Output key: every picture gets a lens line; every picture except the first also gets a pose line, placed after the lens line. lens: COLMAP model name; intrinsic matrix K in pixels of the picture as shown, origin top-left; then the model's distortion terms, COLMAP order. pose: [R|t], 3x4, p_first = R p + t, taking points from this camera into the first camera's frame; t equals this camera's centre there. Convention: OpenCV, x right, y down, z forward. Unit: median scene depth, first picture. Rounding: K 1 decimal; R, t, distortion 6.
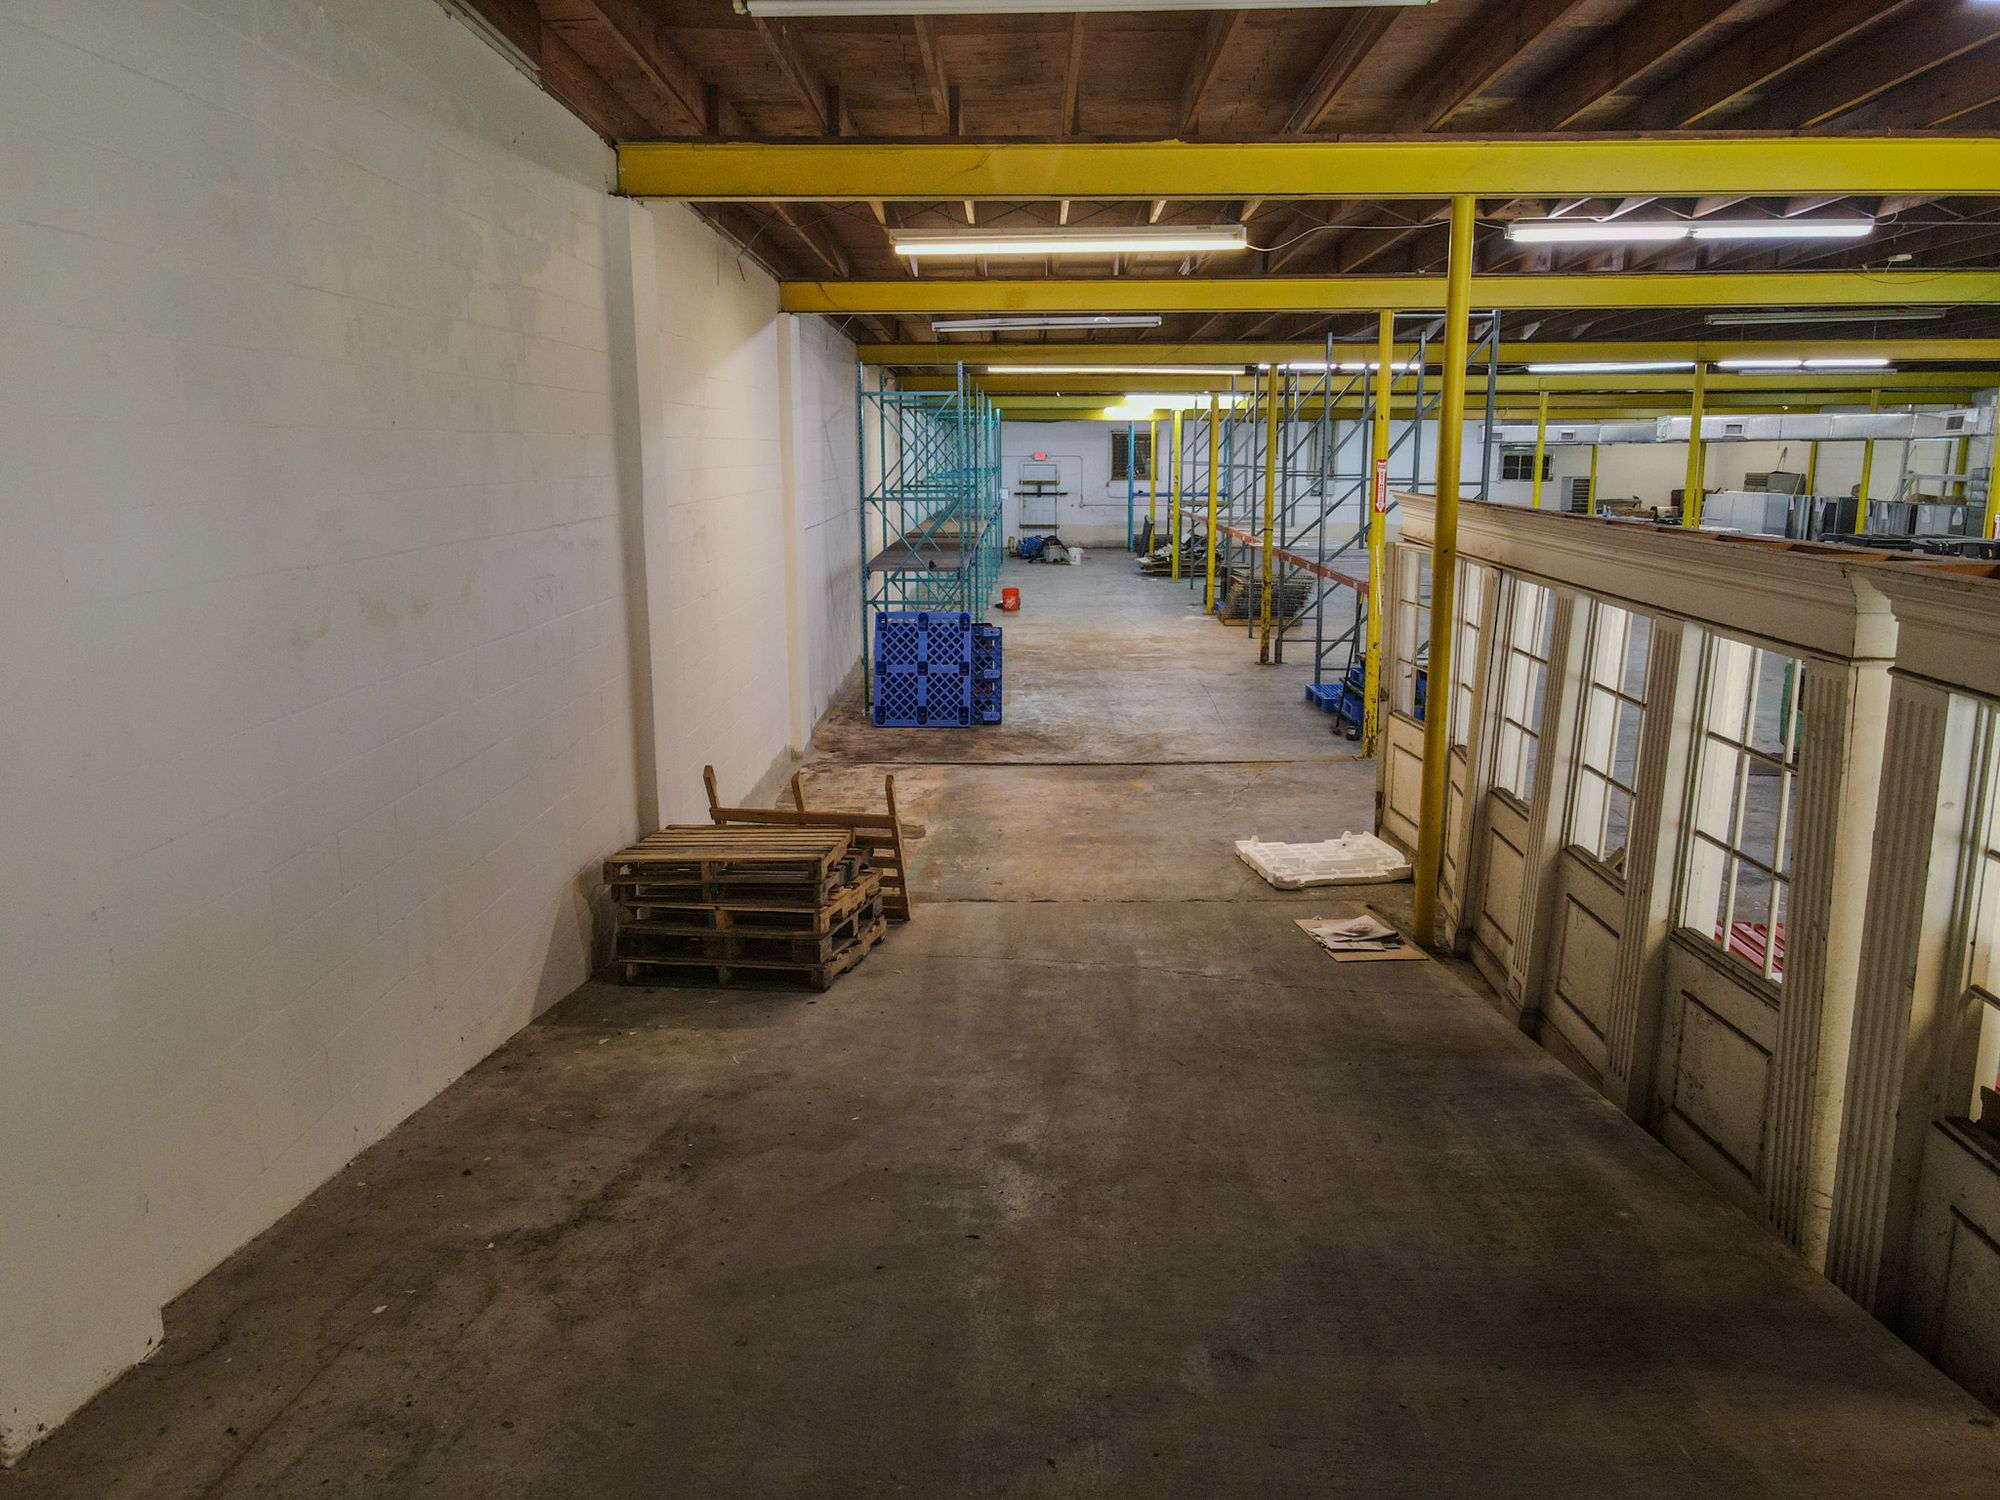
lens RADIAL K [[1468.2, 0, 998.1], [0, 1468.2, 744.3], [0, 0, 1]] dist [0.005944, 0.012767]
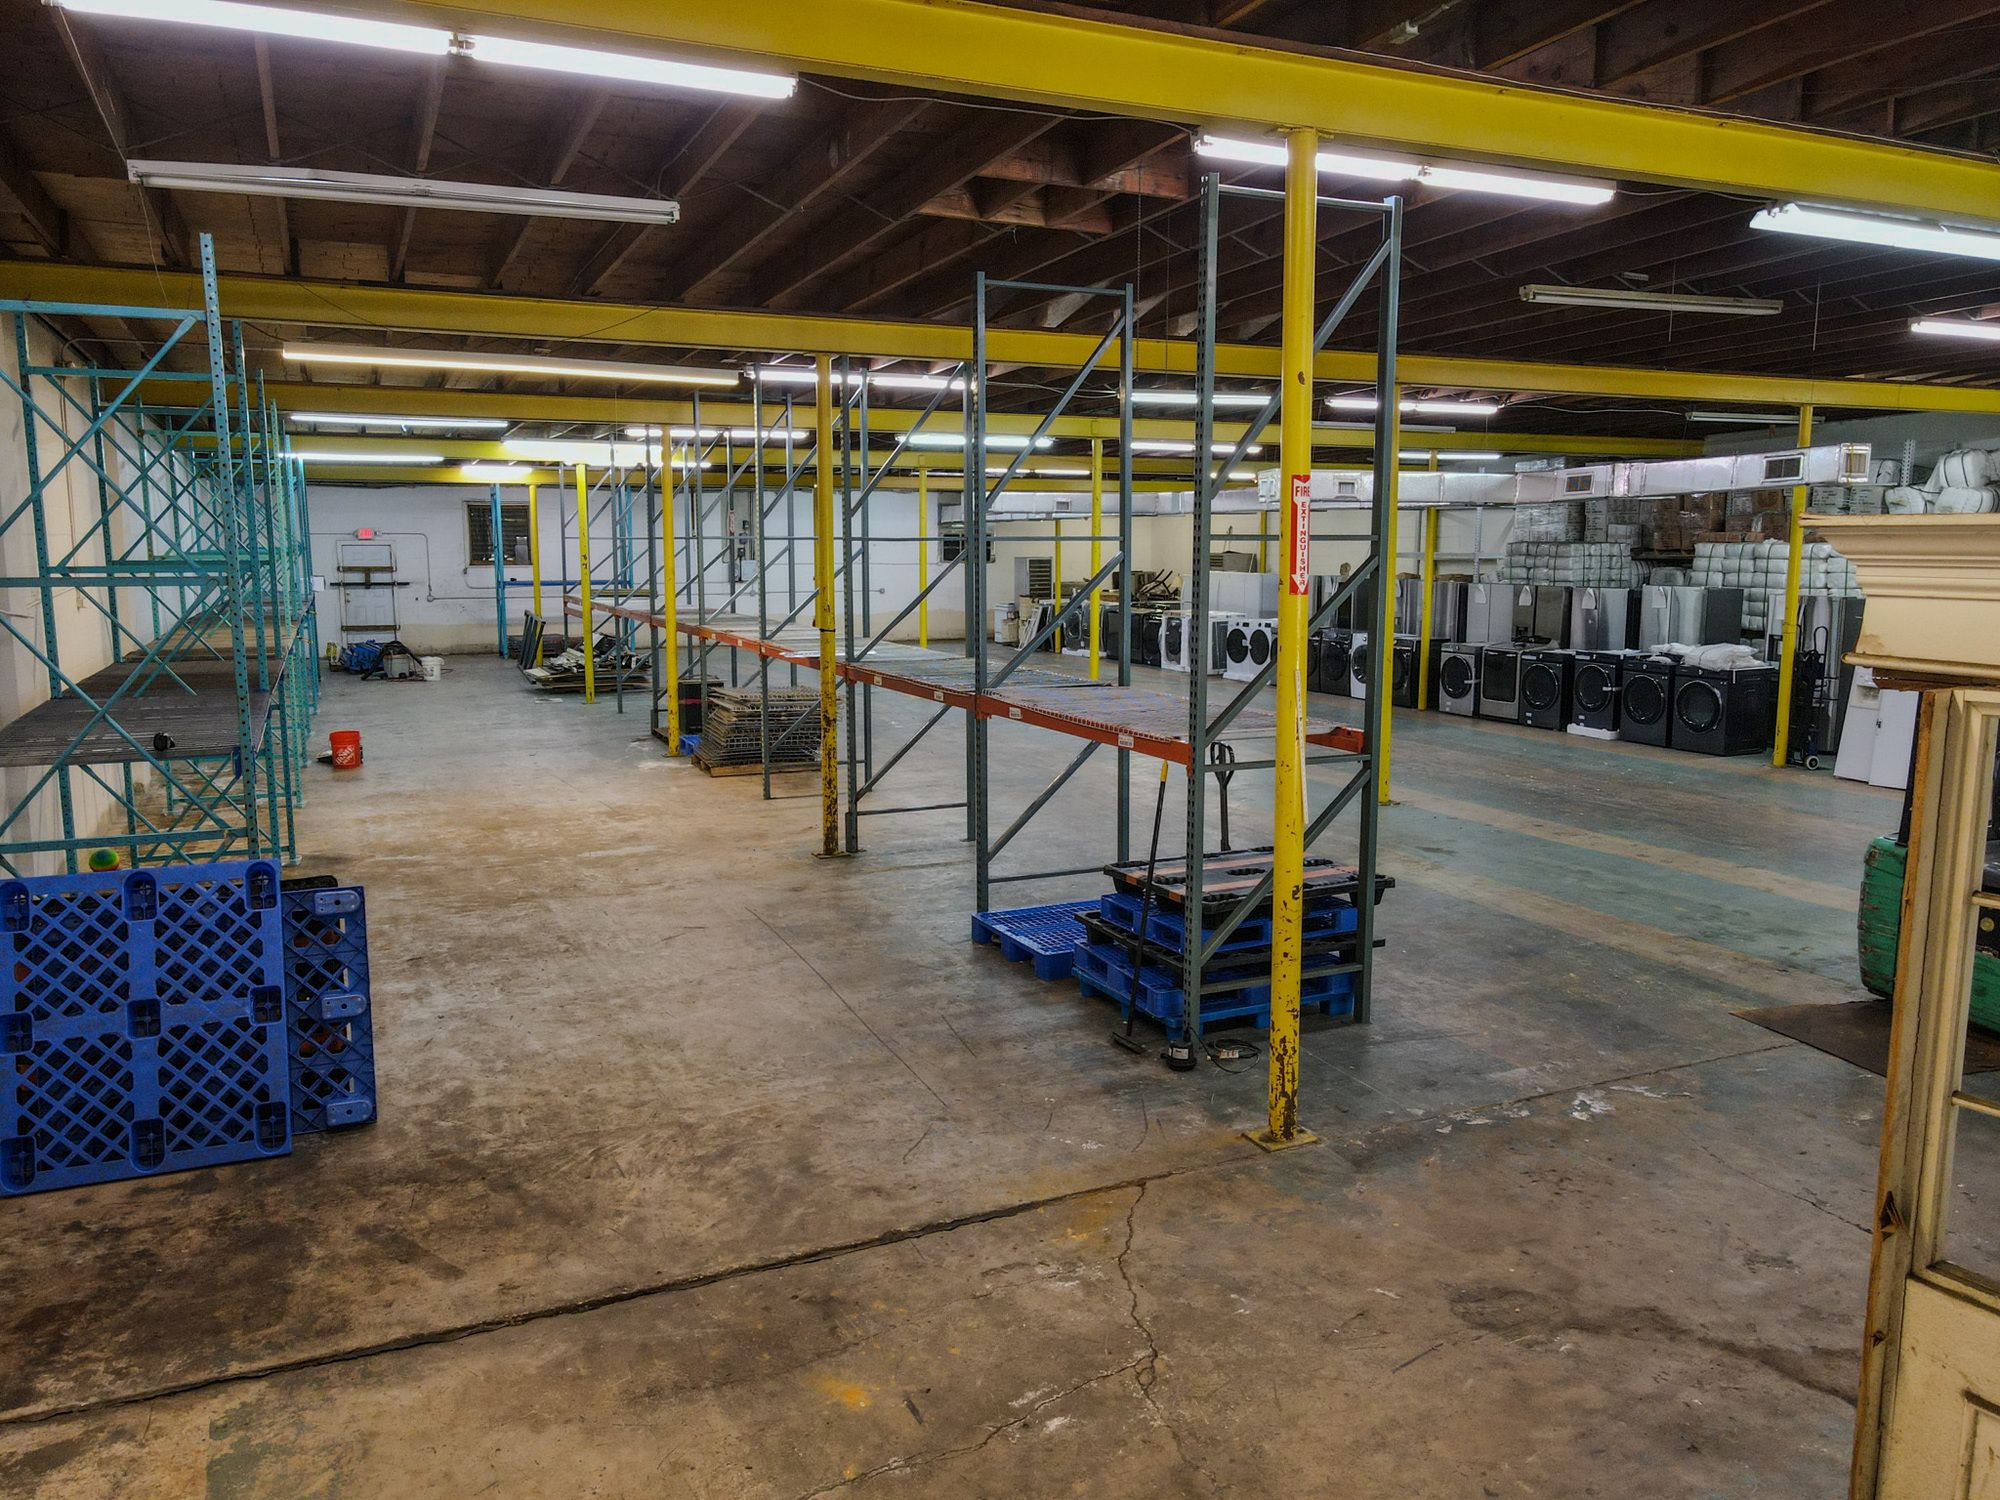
lens RADIAL K [[1469.3, 0, 998.2], [0, 1469.3, 744.6], [0, 0, 1]] dist [-0.001021, 0.027234]
pose [[0.904046, -0.057403, 0.423564, -0.006338], [0.083175, 0.995624, -0.042596, -0.062867], [-0.419265, 0.073738, 0.904864, 0.395941]]
